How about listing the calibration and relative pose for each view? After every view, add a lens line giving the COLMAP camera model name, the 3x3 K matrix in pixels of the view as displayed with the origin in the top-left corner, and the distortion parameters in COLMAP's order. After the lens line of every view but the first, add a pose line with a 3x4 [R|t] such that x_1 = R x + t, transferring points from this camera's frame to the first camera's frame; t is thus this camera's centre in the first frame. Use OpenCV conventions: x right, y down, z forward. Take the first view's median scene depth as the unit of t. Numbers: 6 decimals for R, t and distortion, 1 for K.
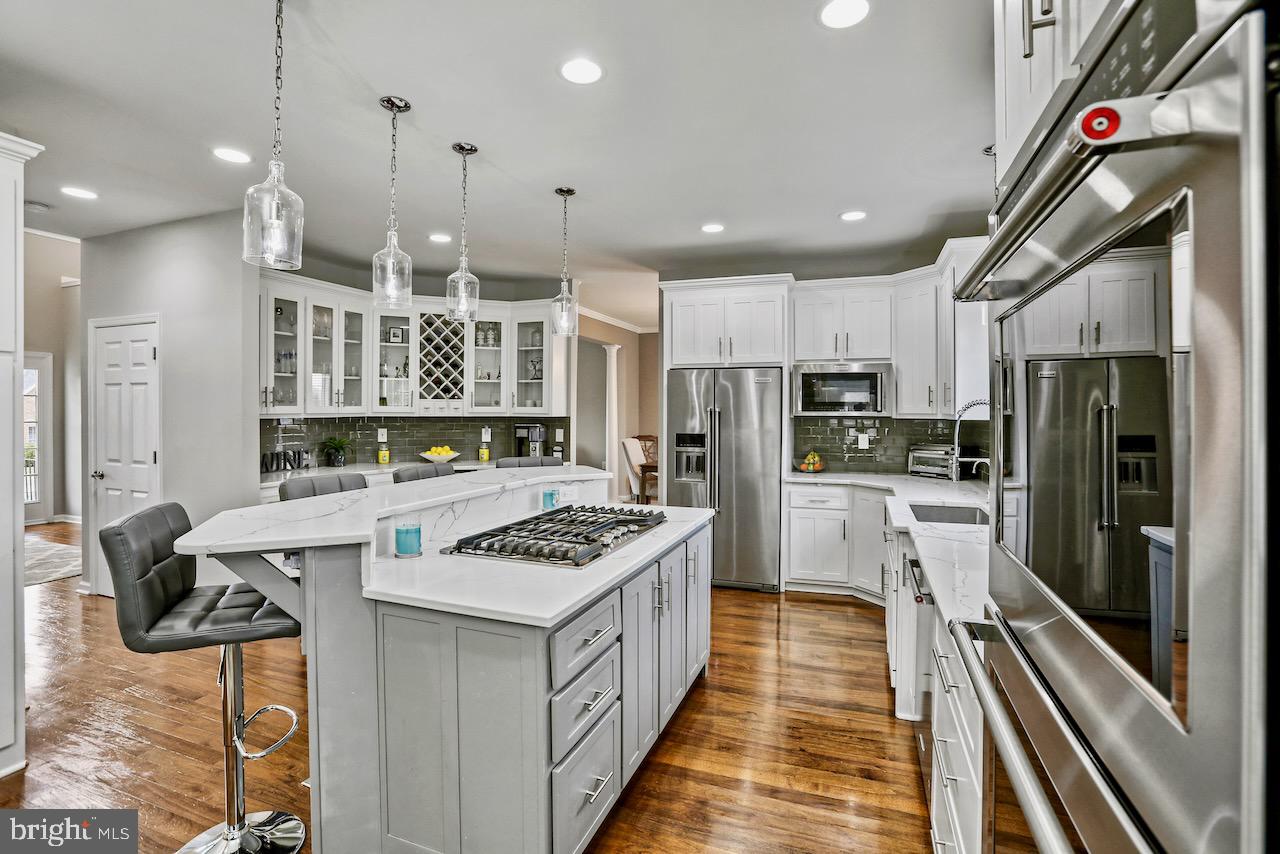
lens RADIAL K [[595.3, 0, 637.9], [0, 595.3, 411.3], [0, 0, 1]] dist [-0.065011, 0.000061]
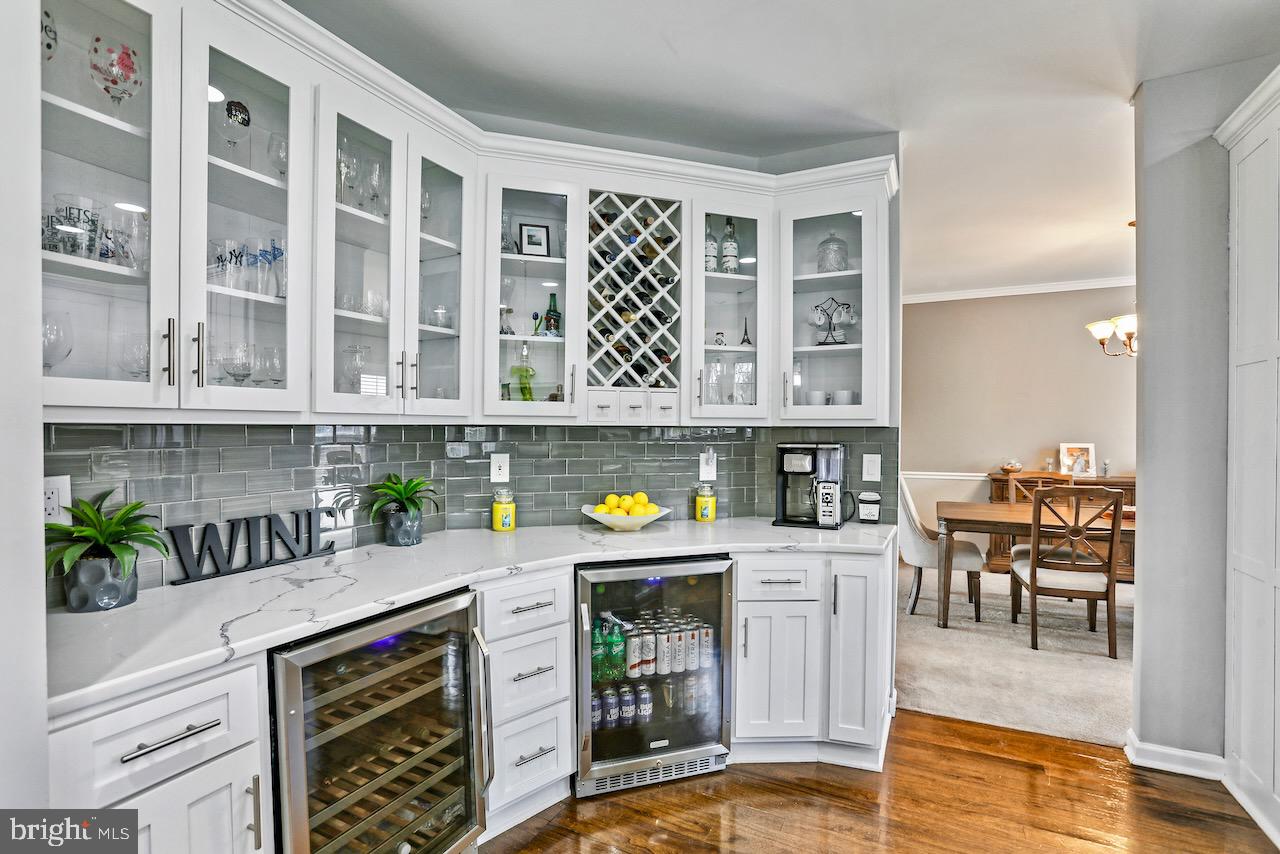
lens RADIAL K [[590.8, 0, 642.8], [0, 590.8, 429.3], [0, 0, 1]] dist [-0.078844, 0.030902]
pose [[0.995049, -0.001004, -0.099376, -0.286676], [0.000871, 0.999999, -0.001378, 0.011950], [0.099378, 0.001285, 0.995049, 0.572691]]
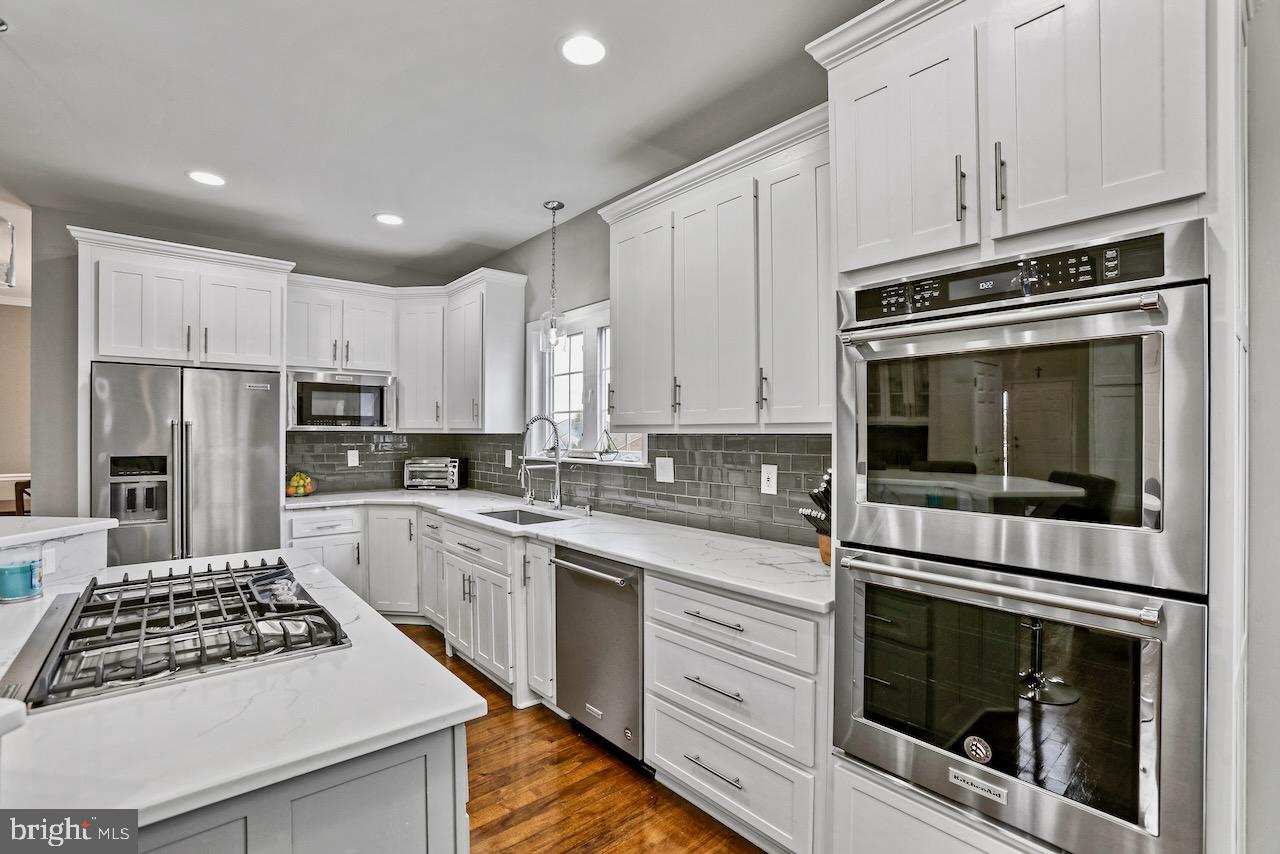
lens RADIAL K [[590.8, 0, 642.8], [0, 590.8, 429.3], [0, 0, 1]] dist [-0.078844, 0.030902]
pose [[0.481750, -0.000187, 0.876309, -0.185040], [0.001231, 0.999999, -0.000463, 0.005323], [-0.876308, 0.001302, 0.481750, 0.135089]]
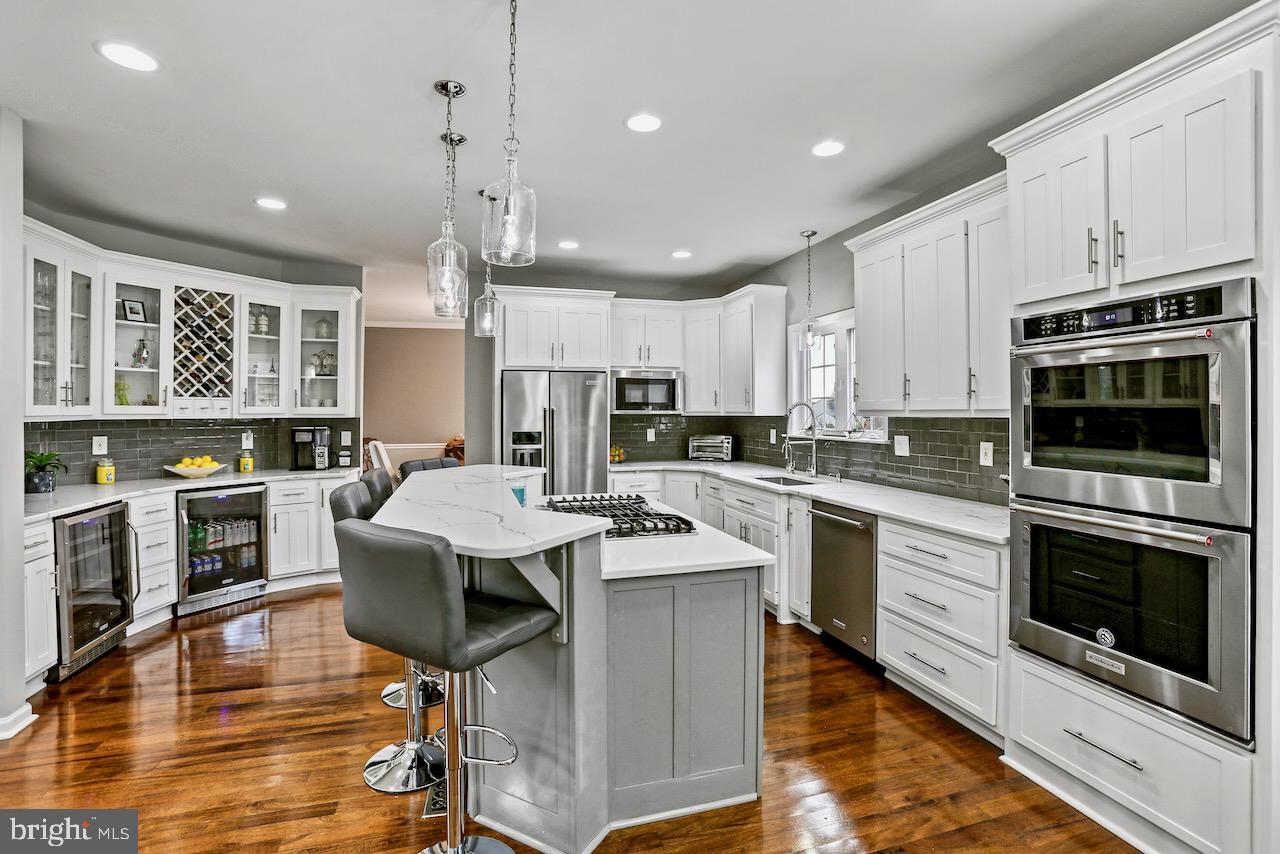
lens RADIAL K [[605.5, 0, 646.3], [0, 605.5, 411.6], [0, 0, 1]] dist [-0.073483, 0.034146]
pose [[0.794443, -0.005099, 0.607318, -0.343727], [0.004899, 0.999986, 0.001986, 0.000513], [-0.607319, 0.001397, 0.794457, 0.015016]]
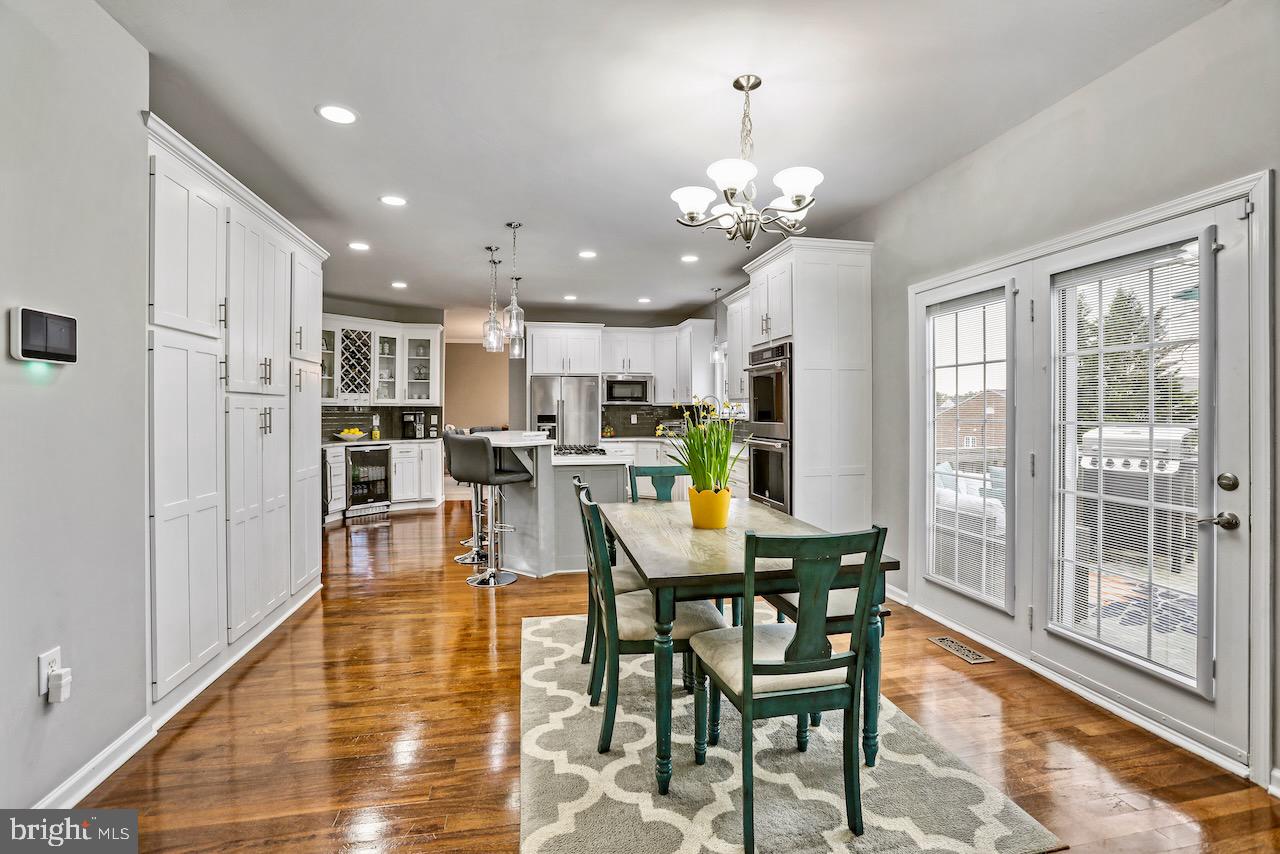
lens RADIAL K [[595.3, 0, 637.9], [0, 595.3, 411.3], [0, 0, 1]] dist [-0.065011, 0.000061]
pose [[0.851654, -0.005215, 0.524078, -0.491407], [0.004603, 0.999986, 0.002471, 0.020927], [-0.524084, 0.000308, 0.851667, -0.478237]]
